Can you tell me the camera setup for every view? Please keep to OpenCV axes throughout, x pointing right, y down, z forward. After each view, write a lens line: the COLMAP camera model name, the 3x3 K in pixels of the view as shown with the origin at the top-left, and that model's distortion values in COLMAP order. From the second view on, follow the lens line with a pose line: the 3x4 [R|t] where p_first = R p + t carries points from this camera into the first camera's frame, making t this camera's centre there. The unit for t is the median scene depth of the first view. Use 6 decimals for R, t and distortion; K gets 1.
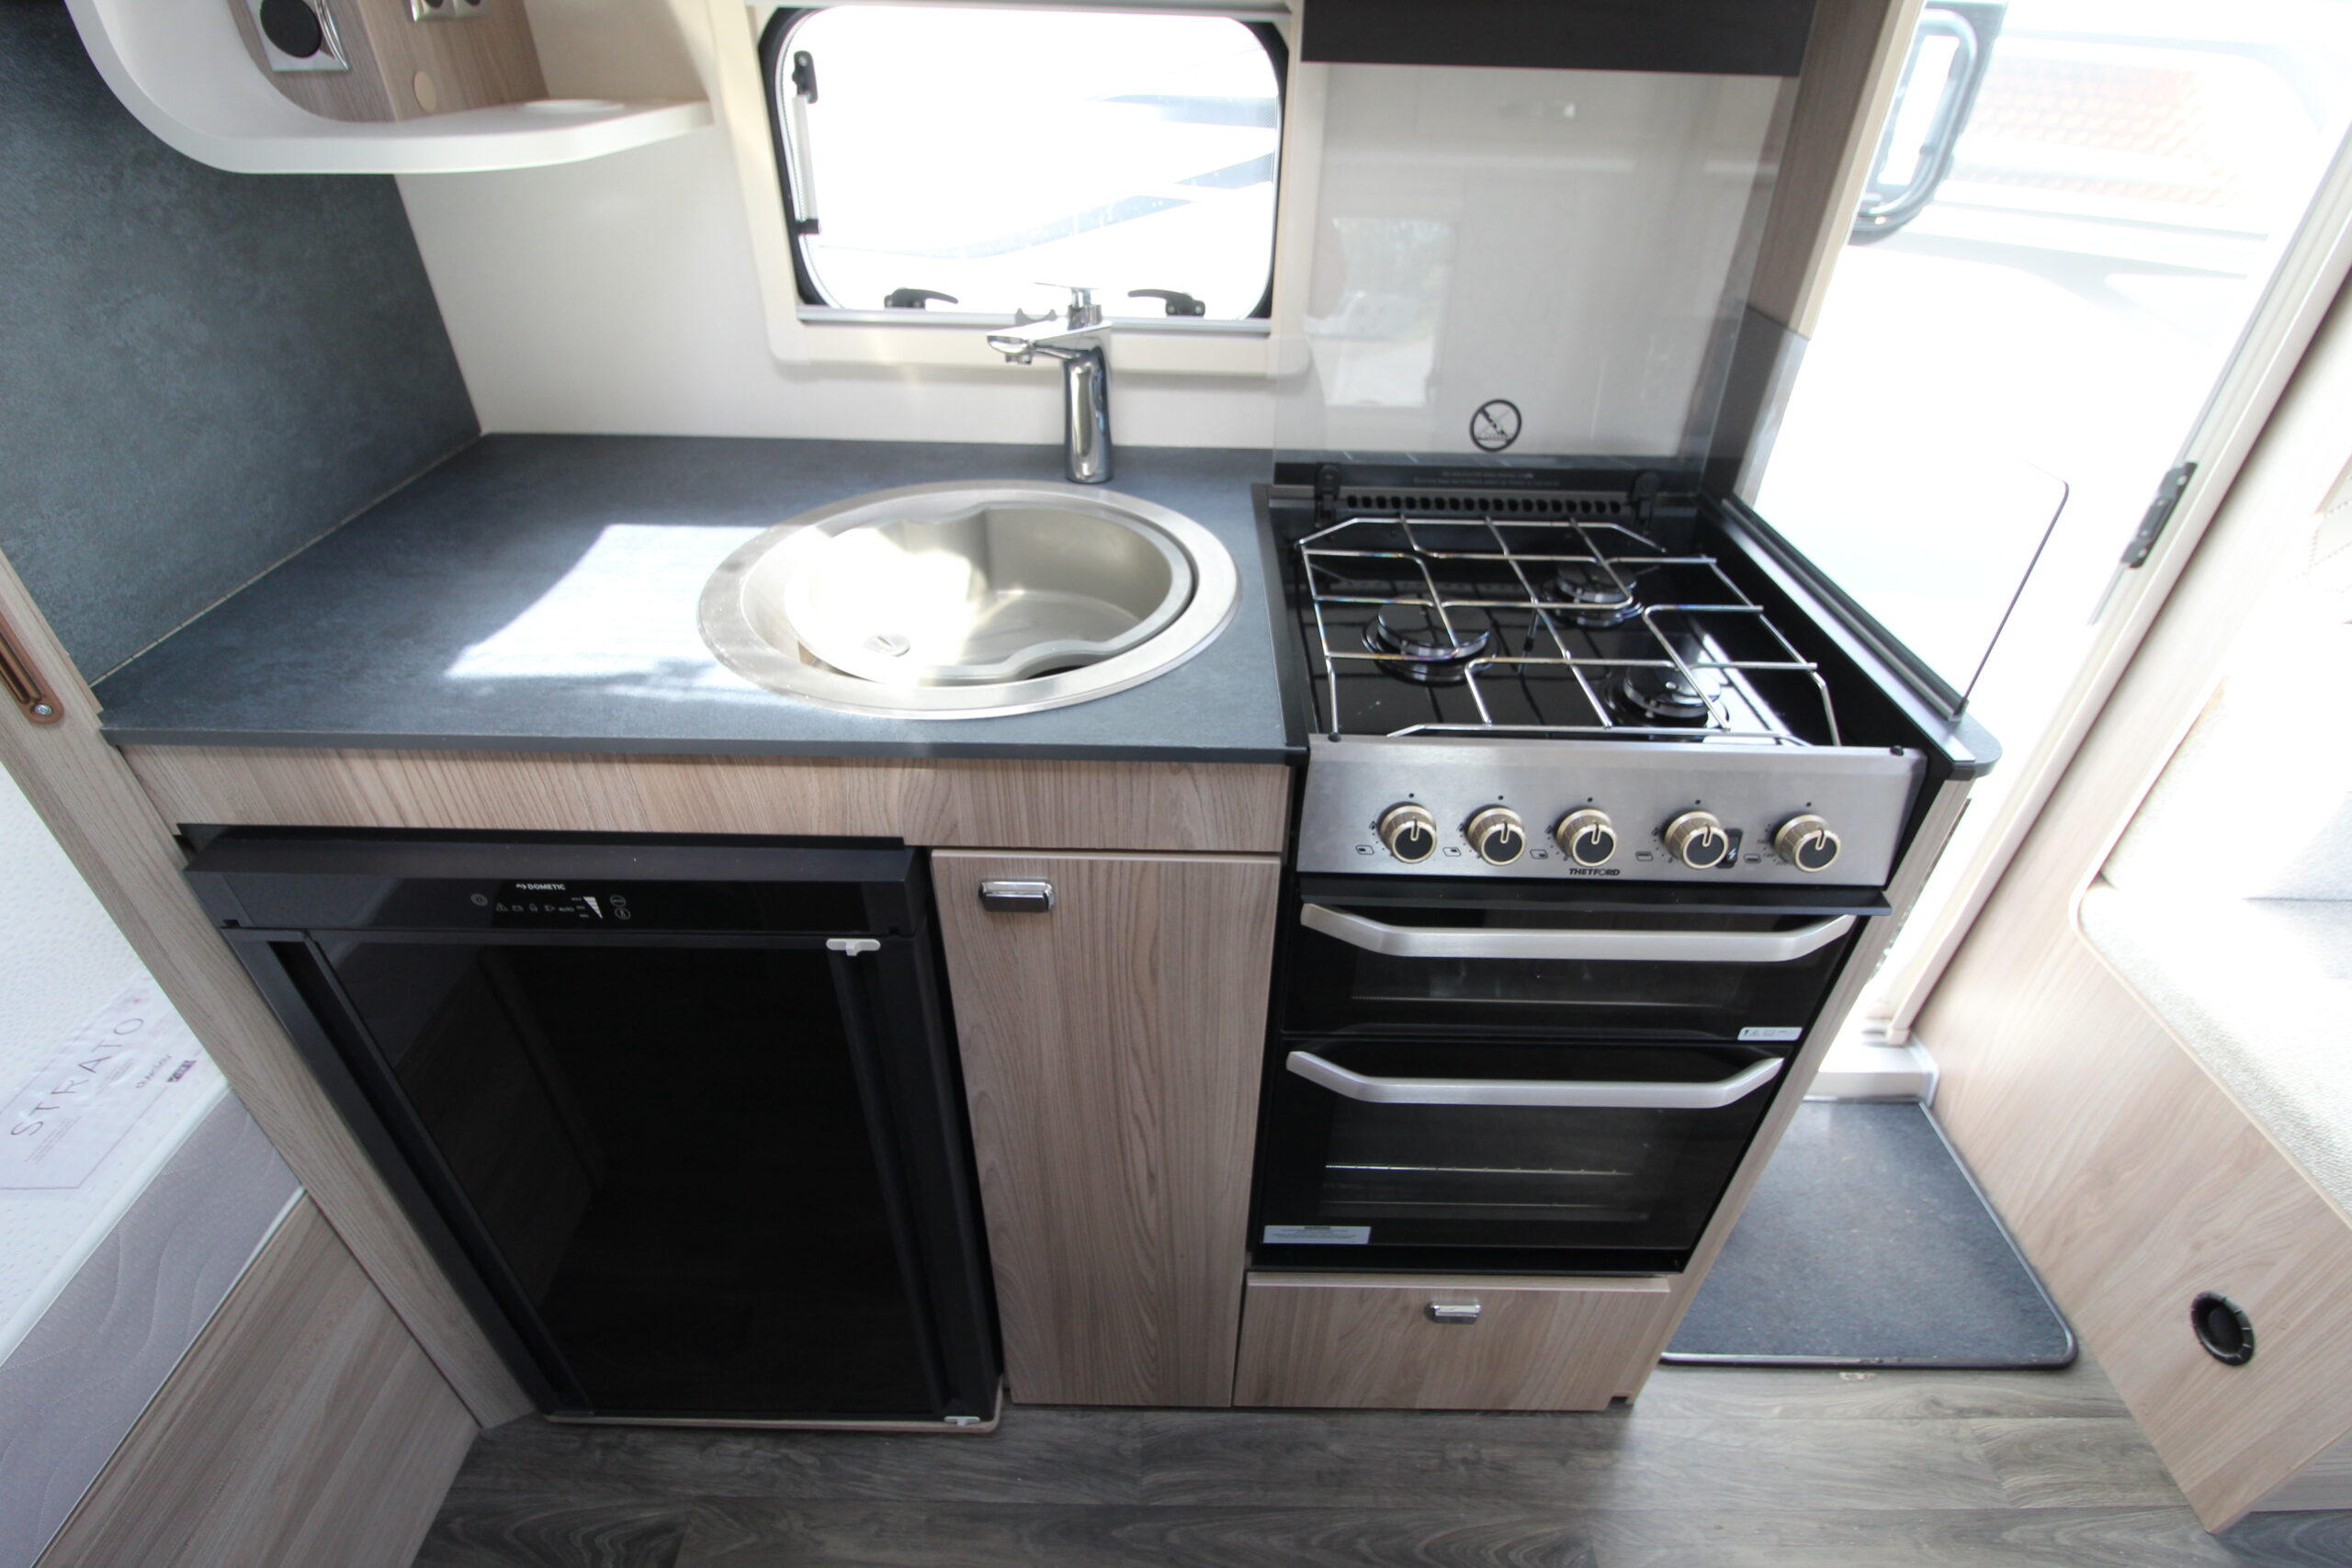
lens RADIAL K [[1089.1, 0, 1177.4], [0, 1089.1, 769.5], [0, 0, 1]] dist [-0.004166, -0.010995]
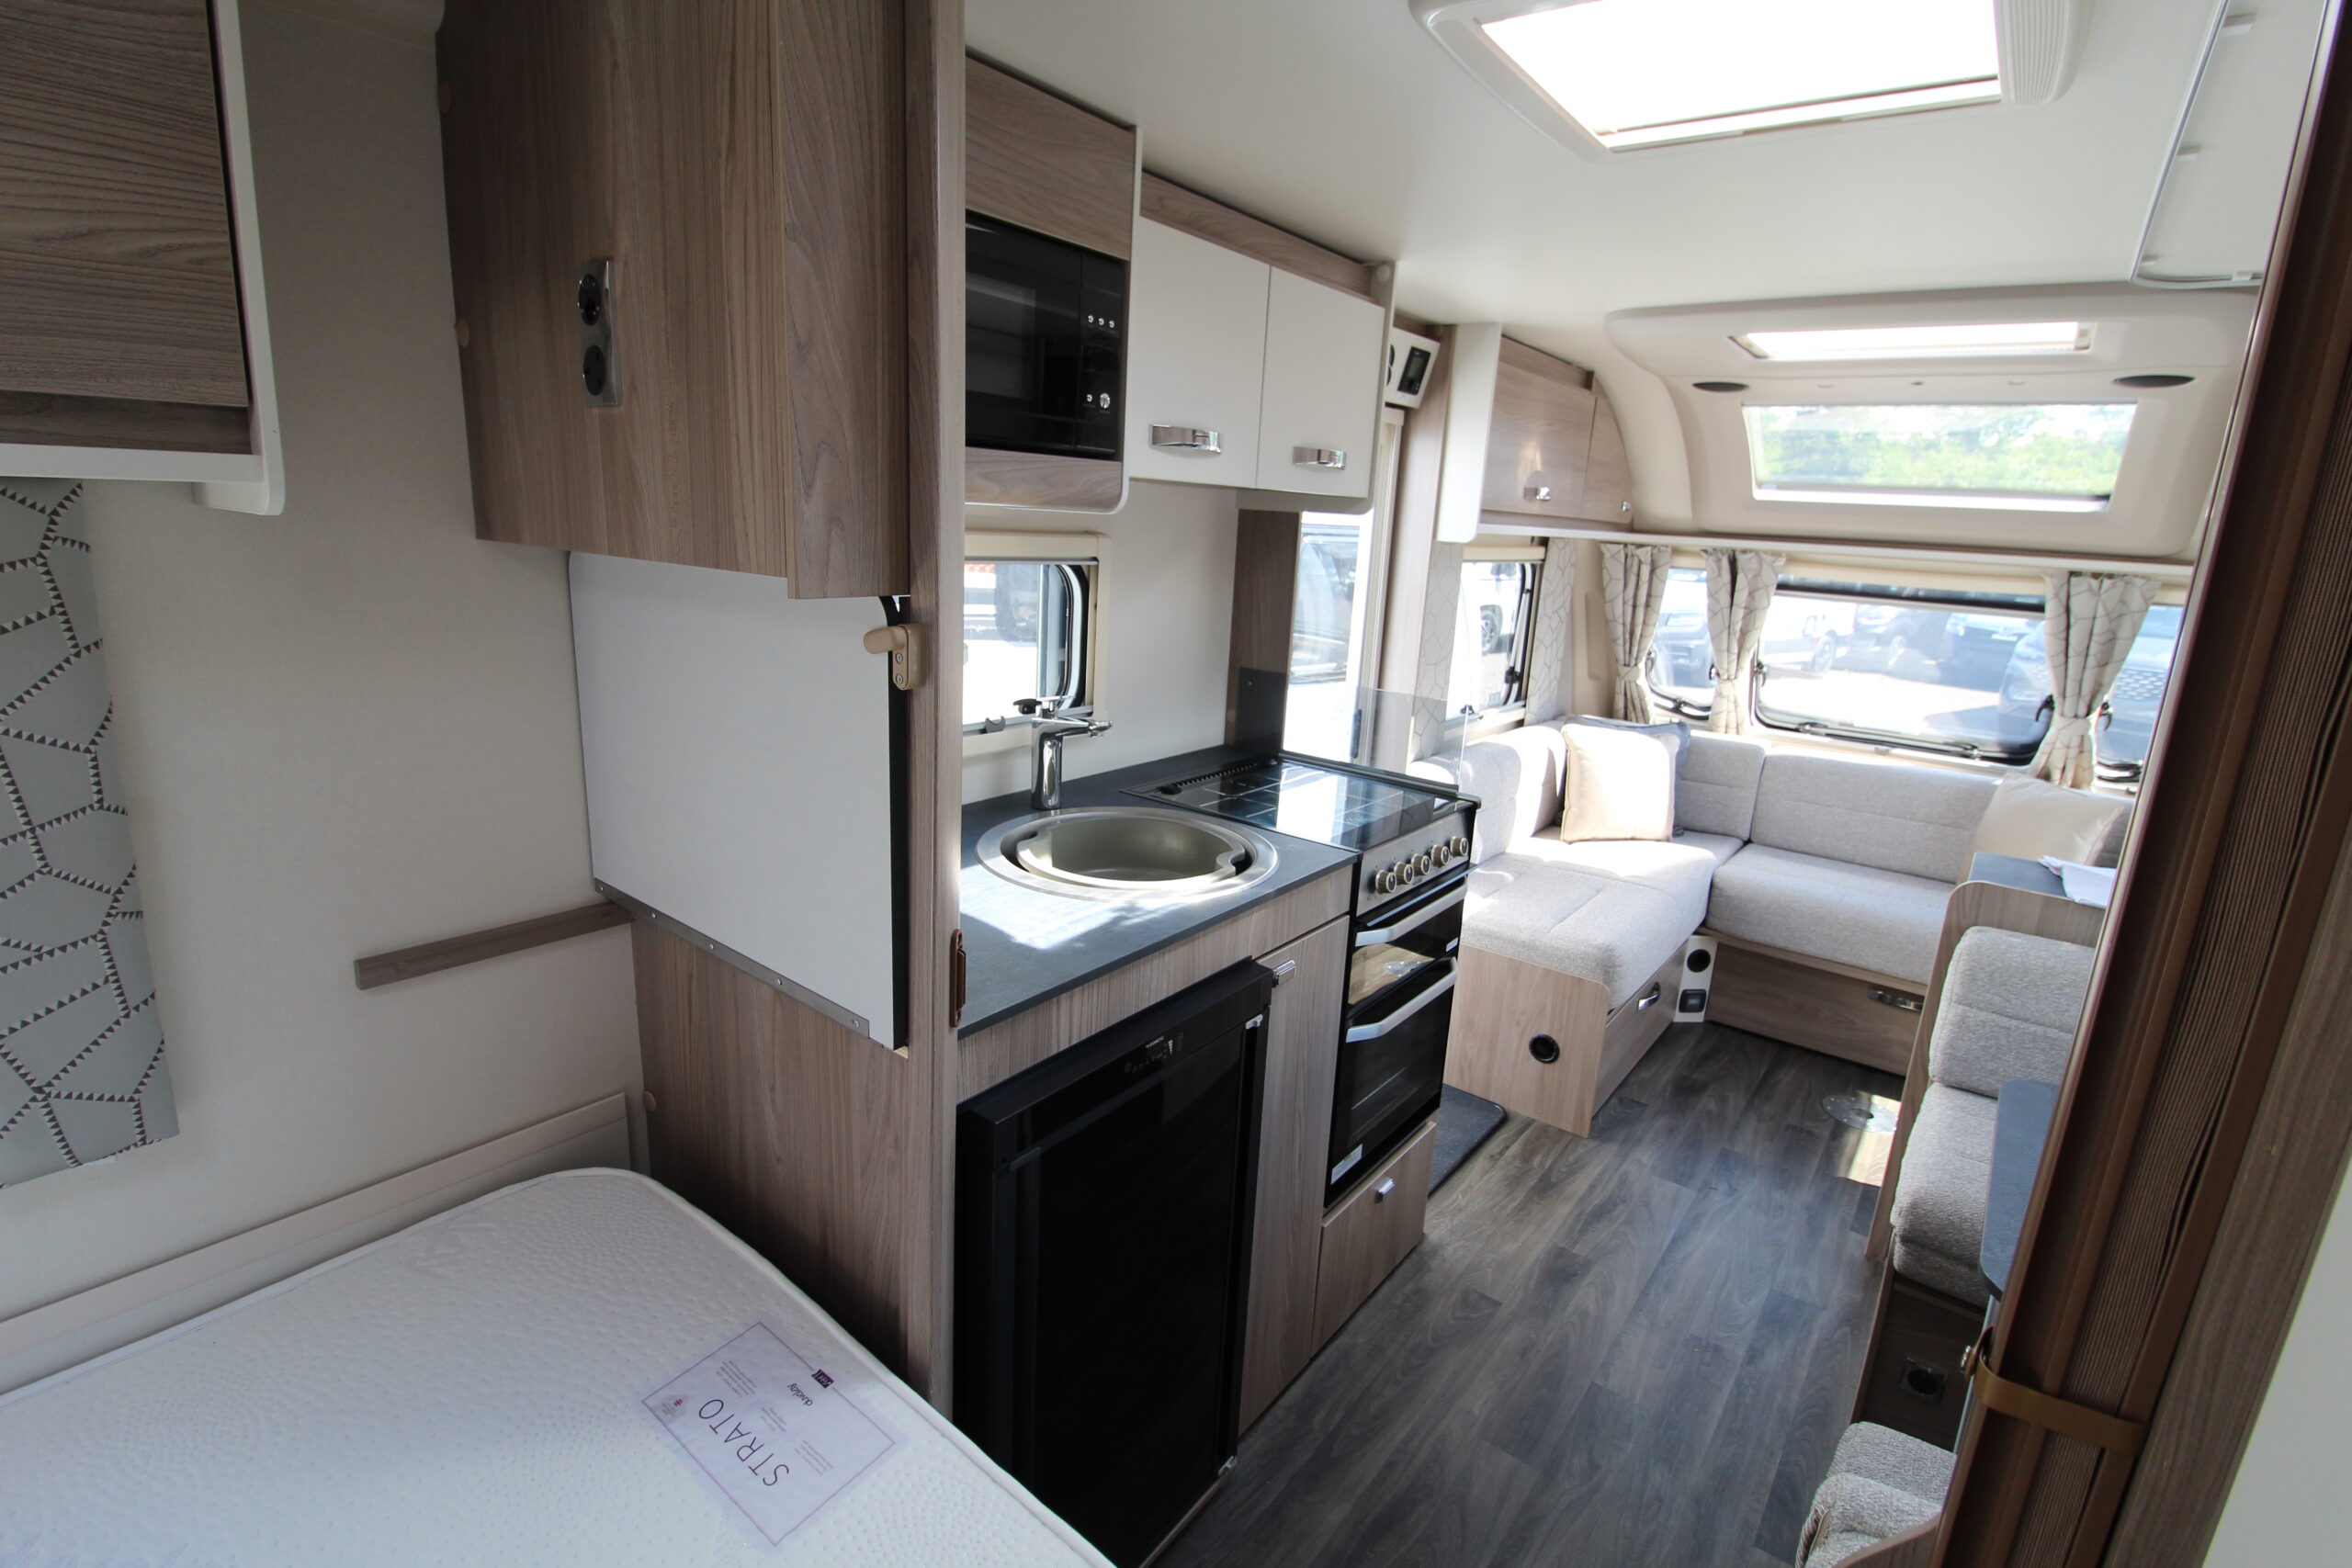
lens RADIAL K [[1090.6, 0, 1179.9], [0, 1090.6, 769.3], [0, 0, 1]] dist [-0.002303, -0.011571]
pose [[0.612300, -0.172032, 0.771682, -1.516436], [0.422177, 0.896383, -0.135149, -0.021930], [-0.668472, 0.408538, 0.621483, -0.202856]]
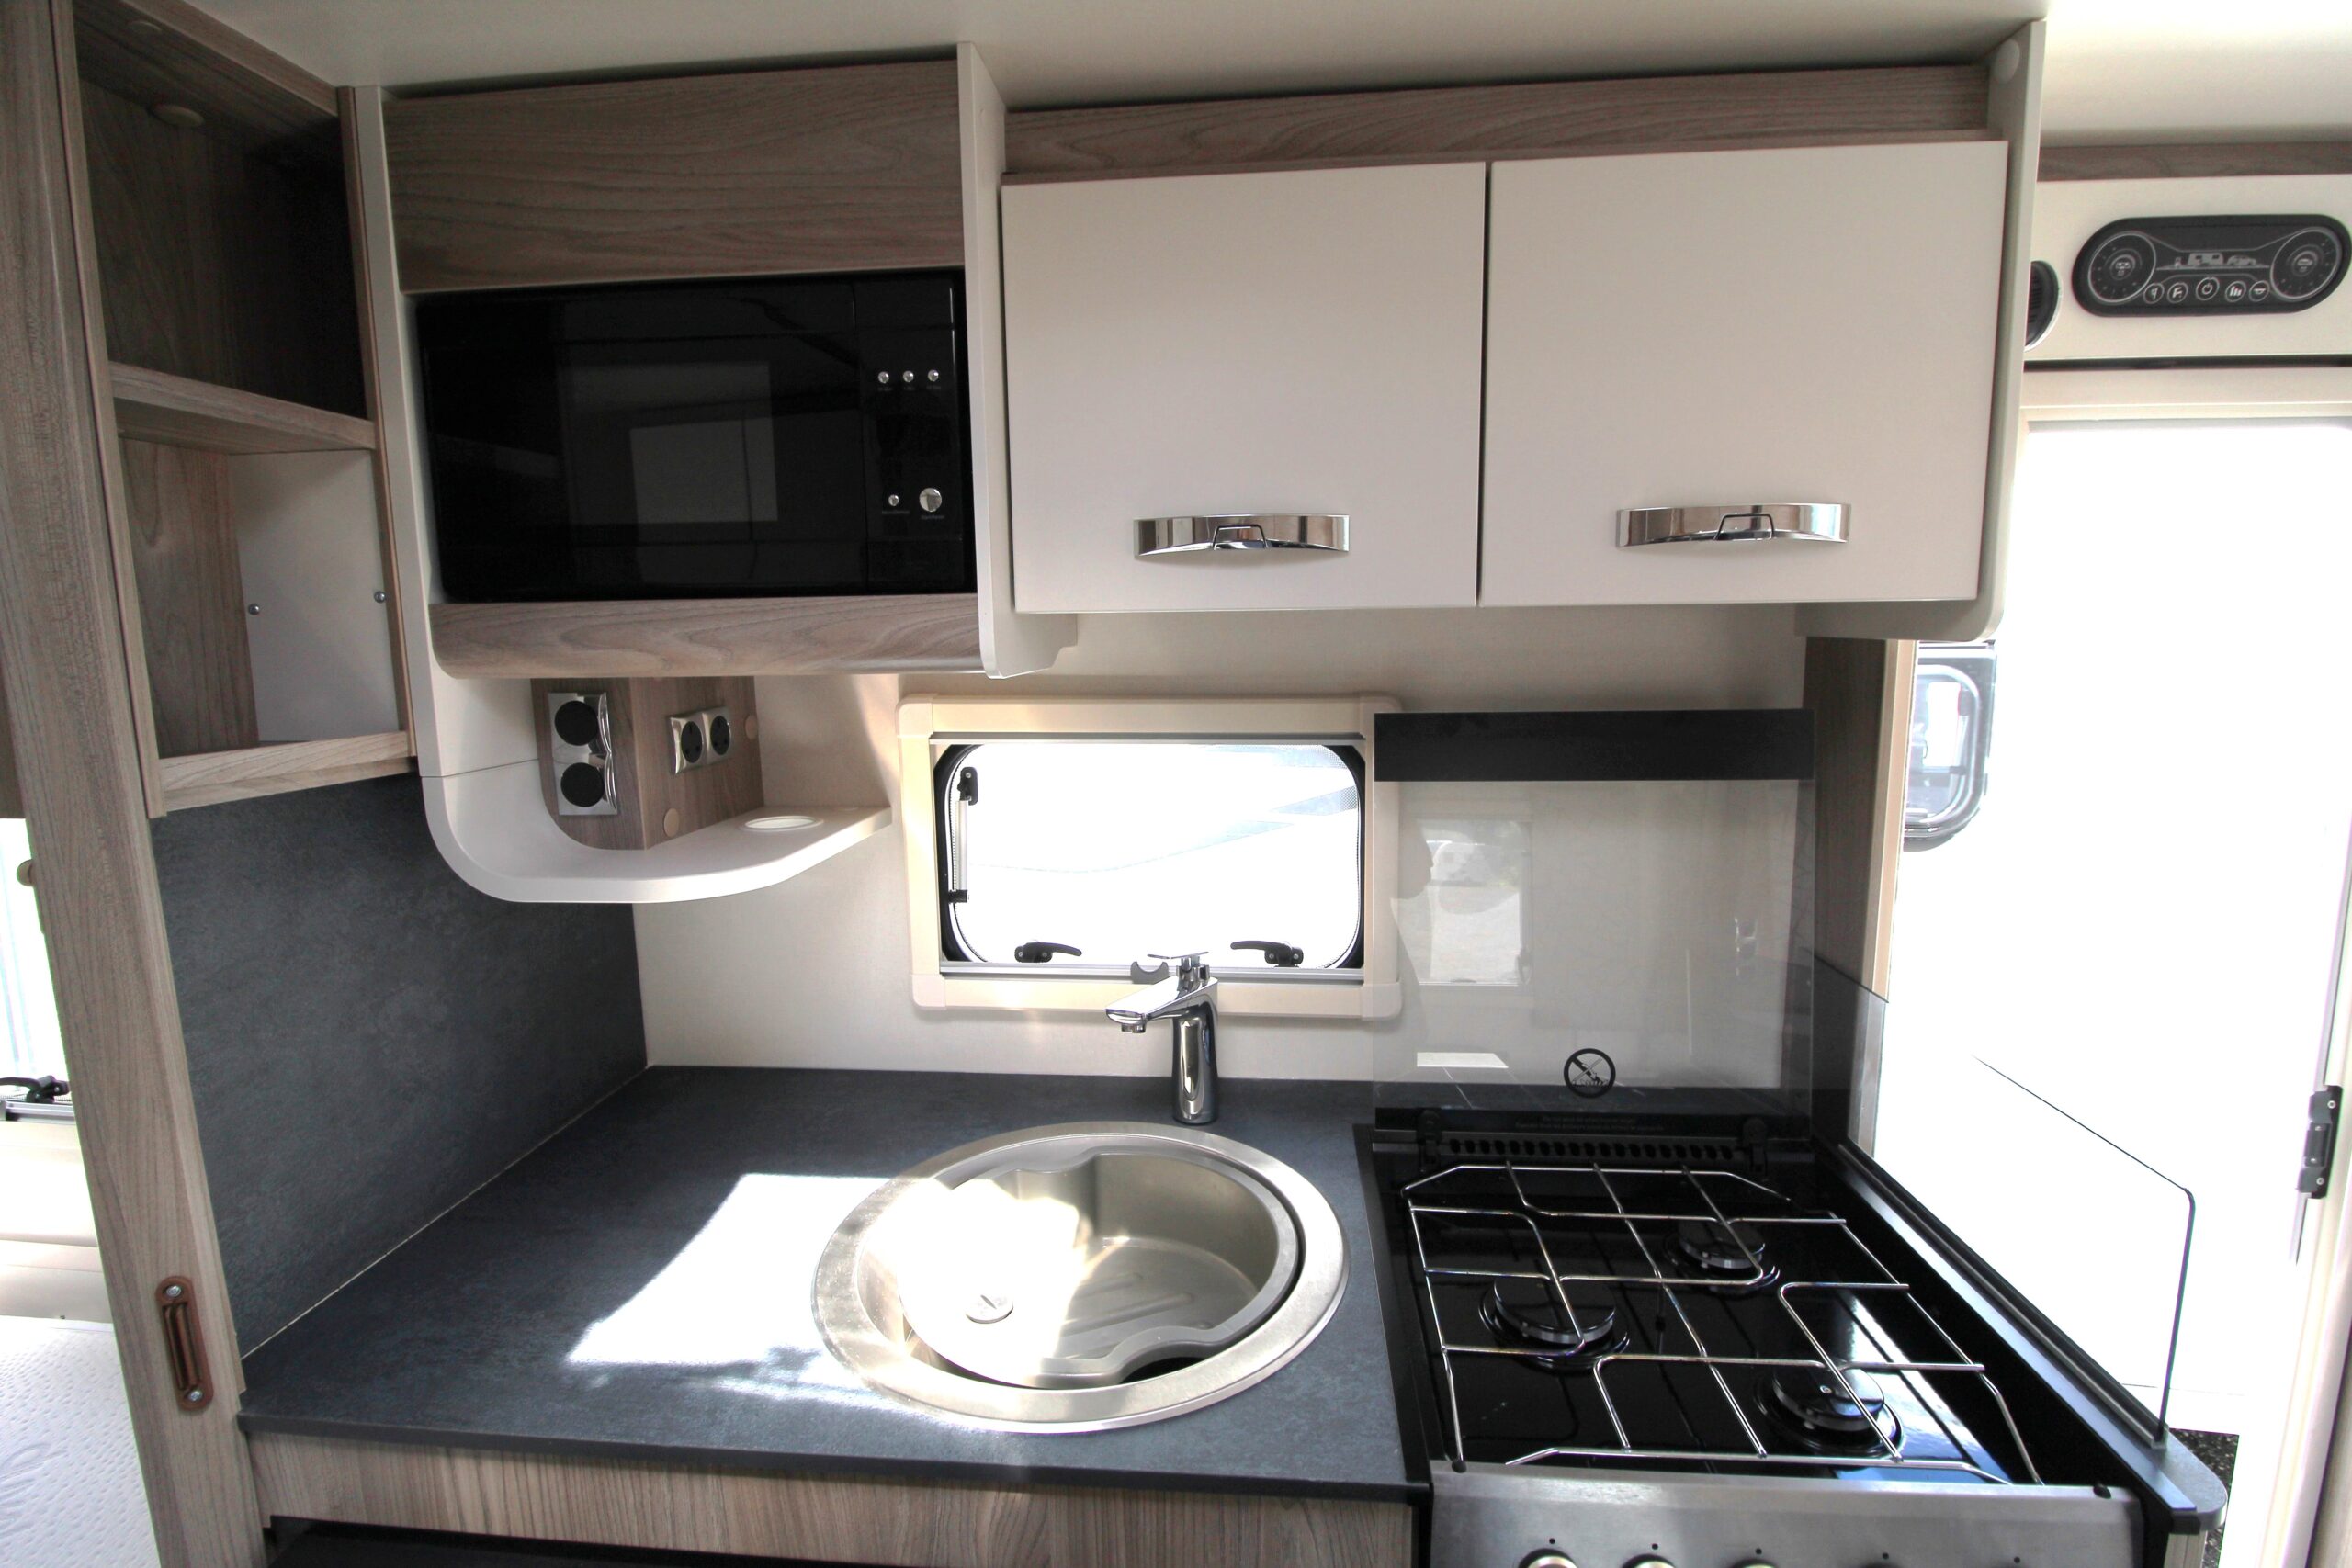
lens RADIAL K [[1089.1, 0, 1177.4], [0, 1089.1, 769.5], [0, 0, 1]] dist [-0.004166, -0.010995]
pose [[0.995835, -0.024885, -0.087716, 0.001517], [-0.018431, 0.887231, -0.460957, -0.105321], [0.089296, 0.460654, 0.883077, -0.091256]]
